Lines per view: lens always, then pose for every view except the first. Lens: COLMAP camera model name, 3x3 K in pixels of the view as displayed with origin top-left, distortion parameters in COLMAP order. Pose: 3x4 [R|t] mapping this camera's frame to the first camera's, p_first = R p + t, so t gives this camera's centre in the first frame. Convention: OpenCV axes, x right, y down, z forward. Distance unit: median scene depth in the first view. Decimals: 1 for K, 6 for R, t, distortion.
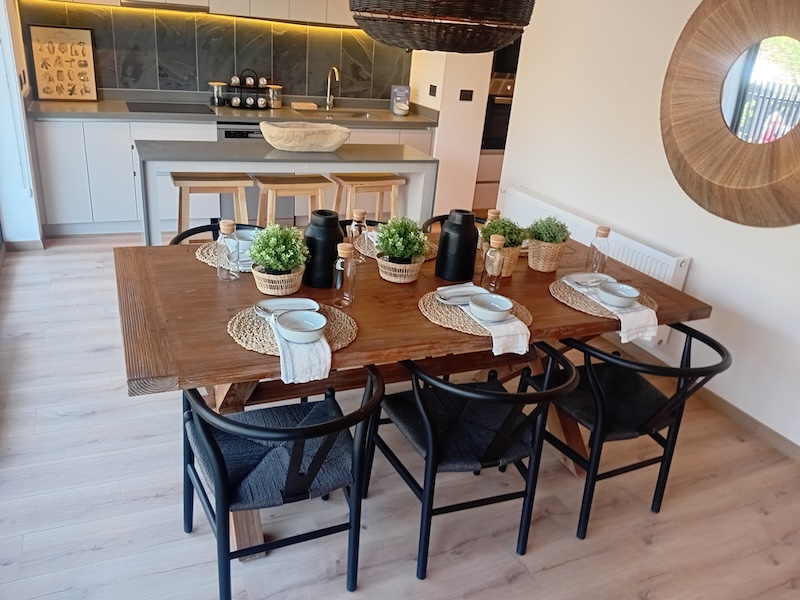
lens RADIAL K [[636.4, 0, 395.4], [0, 636.4, 303.7], [0, 0, 1]] dist [0.028121, -0.069232]
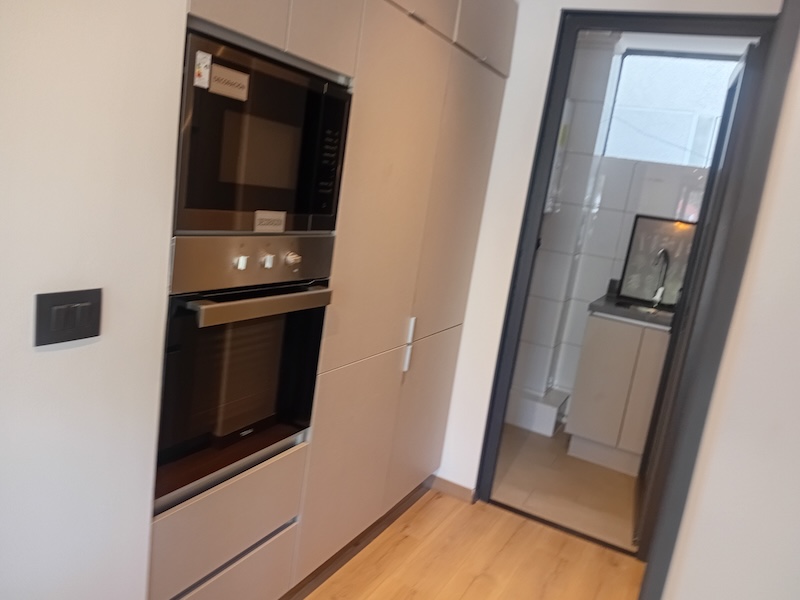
lens RADIAL K [[628.0, 0, 396.3], [0, 628.0, 303.2], [0, 0, 1]] dist [0.134354, -0.282326]
pose [[0.786993, -0.088098, 0.610639, 0.077437], [0.169099, 0.982652, -0.076166, -0.329737], [-0.593335, 0.163201, 0.788238, 0.861783]]
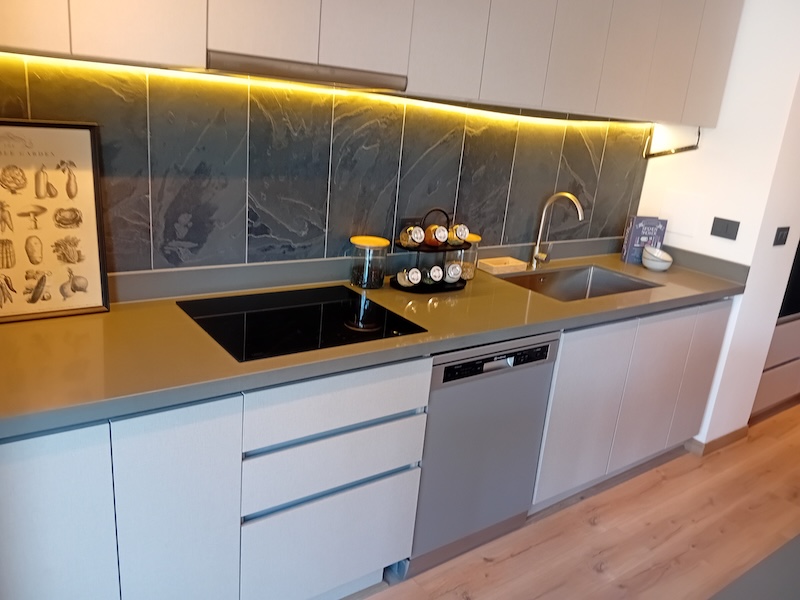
lens RADIAL K [[628.0, 0, 396.3], [0, 628.0, 303.2], [0, 0, 1]] dist [0.134354, -0.282326]
pose [[0.978187, -0.053978, 0.200591, -0.368163], [0.071243, 0.994256, -0.079869, -0.274847], [-0.195128, 0.092417, 0.976414, 0.586476]]
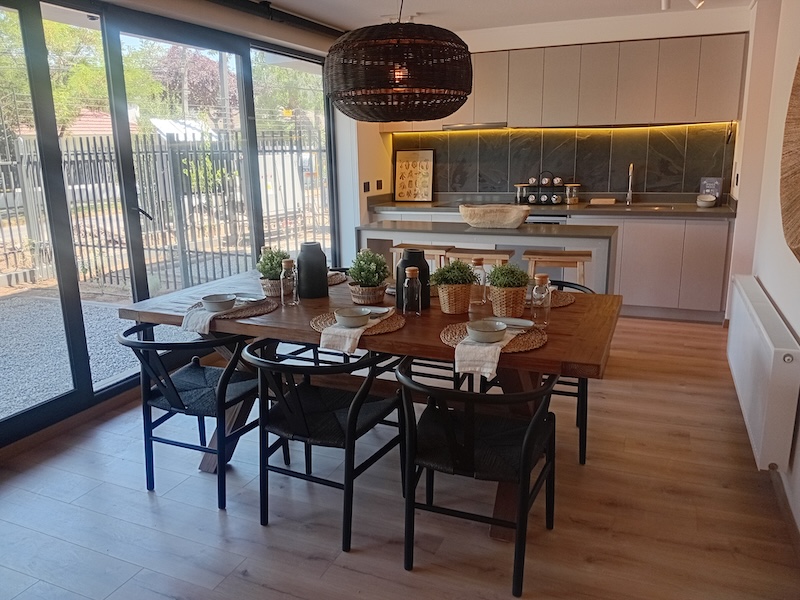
lens RADIAL K [[628.0, 0, 396.3], [0, 628.0, 303.2], [0, 0, 1]] dist [0.134354, -0.282326]
pose [[0.681128, 0.077521, -0.728049, 0.441701], [-0.220607, 0.969896, -0.103118, 0.035293], [0.698138, 0.230849, 0.677726, 0.112336]]
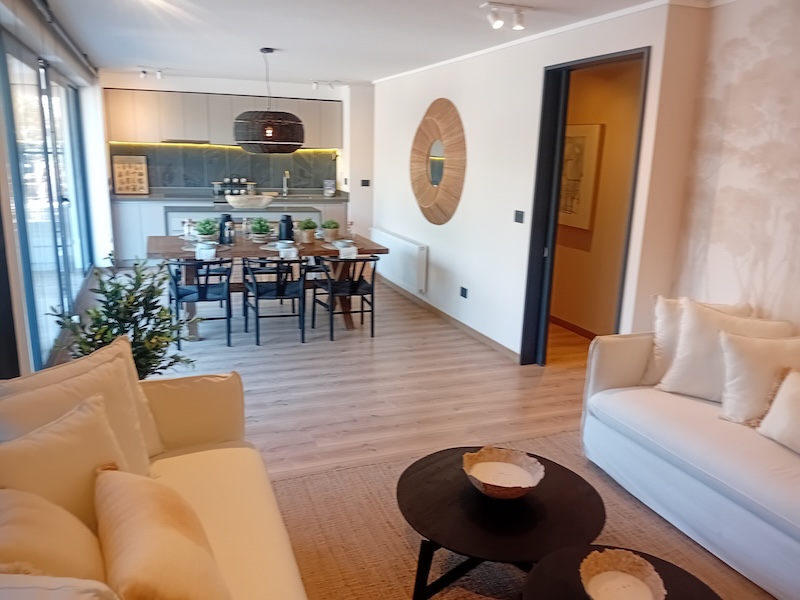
lens RADIAL K [[628.0, 0, 396.3], [0, 628.0, 303.2], [0, 0, 1]] dist [0.134354, -0.282326]
pose [[0.996557, -0.039170, -0.073072, 0.333582], [0.026241, 0.985066, -0.170166, 0.296748], [0.078646, 0.167662, 0.982702, -0.628888]]
